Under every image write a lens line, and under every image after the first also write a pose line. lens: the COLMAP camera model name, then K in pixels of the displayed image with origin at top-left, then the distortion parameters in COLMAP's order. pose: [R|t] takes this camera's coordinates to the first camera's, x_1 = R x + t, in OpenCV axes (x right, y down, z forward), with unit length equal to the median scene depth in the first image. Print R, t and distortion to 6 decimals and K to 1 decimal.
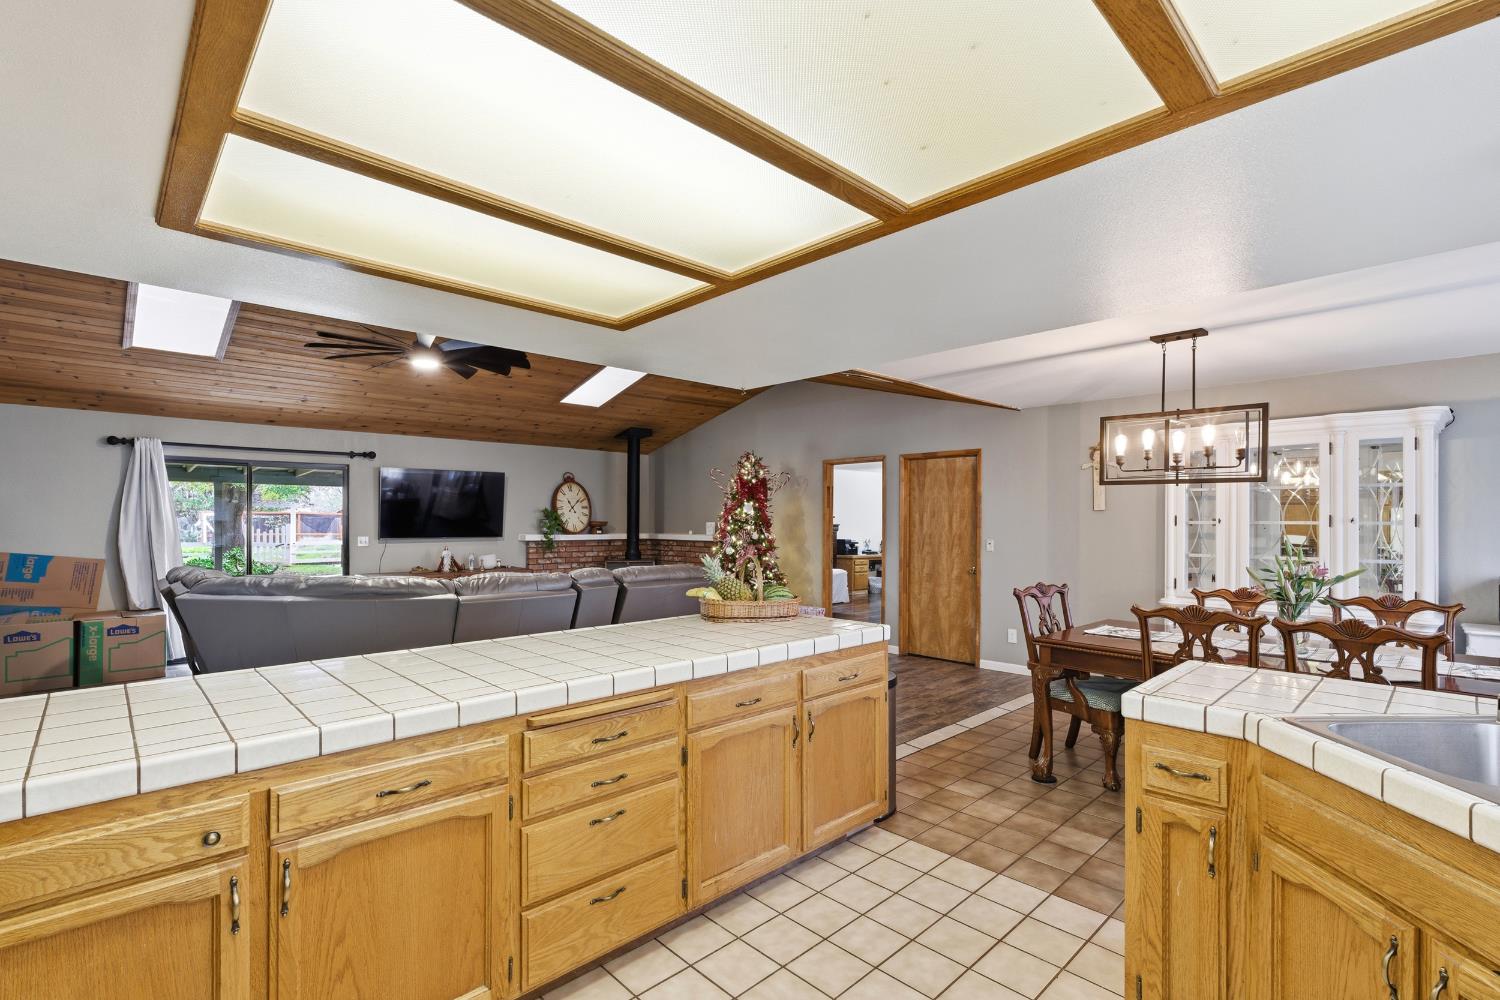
lens RADIAL K [[675.2, 0, 745.8], [0, 675.2, 518.3], [0, 0, 1]] dist [-0.011751, -0.000783]
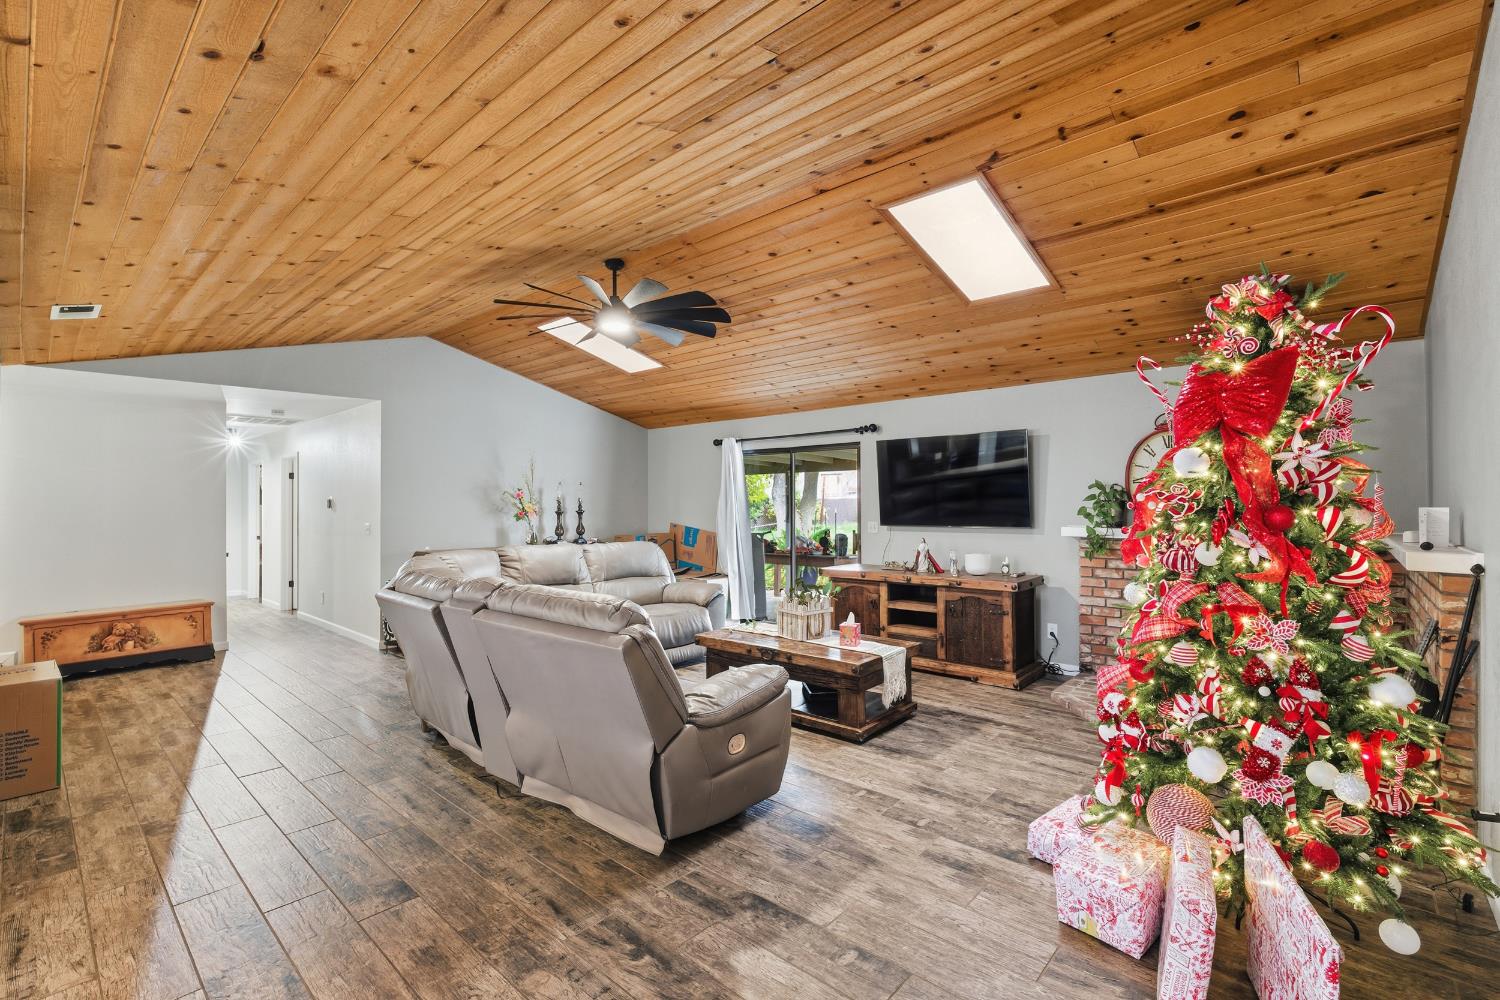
lens RADIAL K [[675.2, 0, 742.8], [0, 675.2, 487.3], [0, 0, 1]] dist [-0.011751, -0.000783]
pose [[0.053112, -0.024509, -0.998288, 0.326972], [0.007868, 0.999678, -0.024124, 0.002299], [0.998558, -0.006573, 0.053288, 0.867616]]
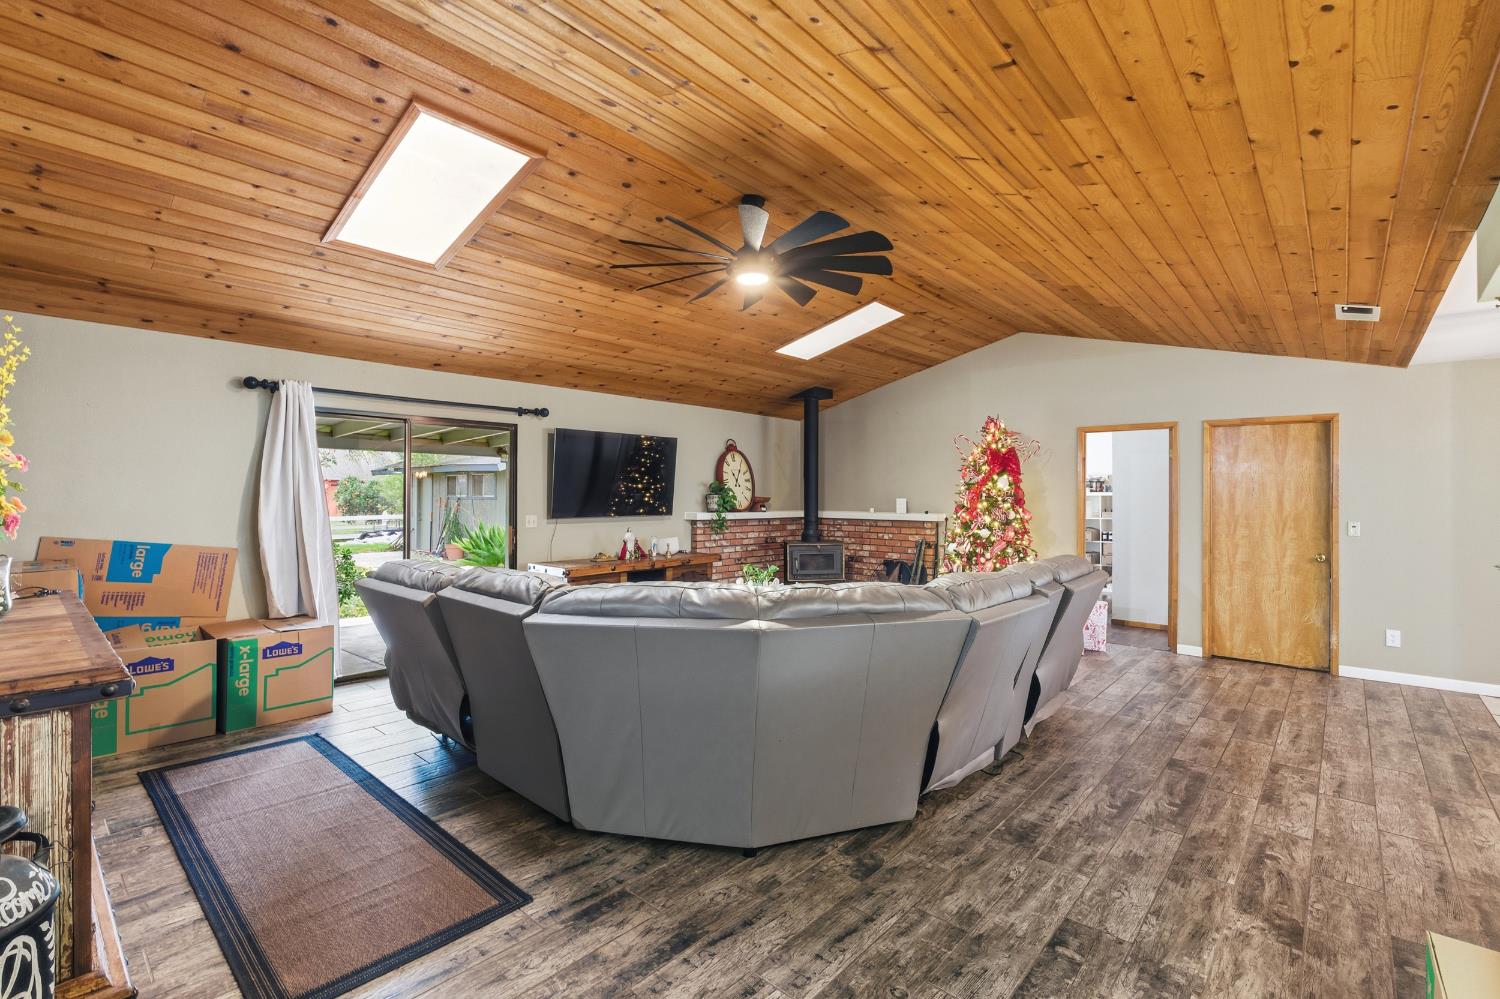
lens RADIAL K [[675.2, 0, 756.1], [0, 675.2, 493.3], [0, 0, 1]] dist [-0.011751, -0.000783]
pose [[0.997258, 0.004591, 0.073861, -0.404539], [-0.004635, 0.999989, 0.000429, -0.000548], [-0.073858, -0.000770, 0.997268, 0.213103]]
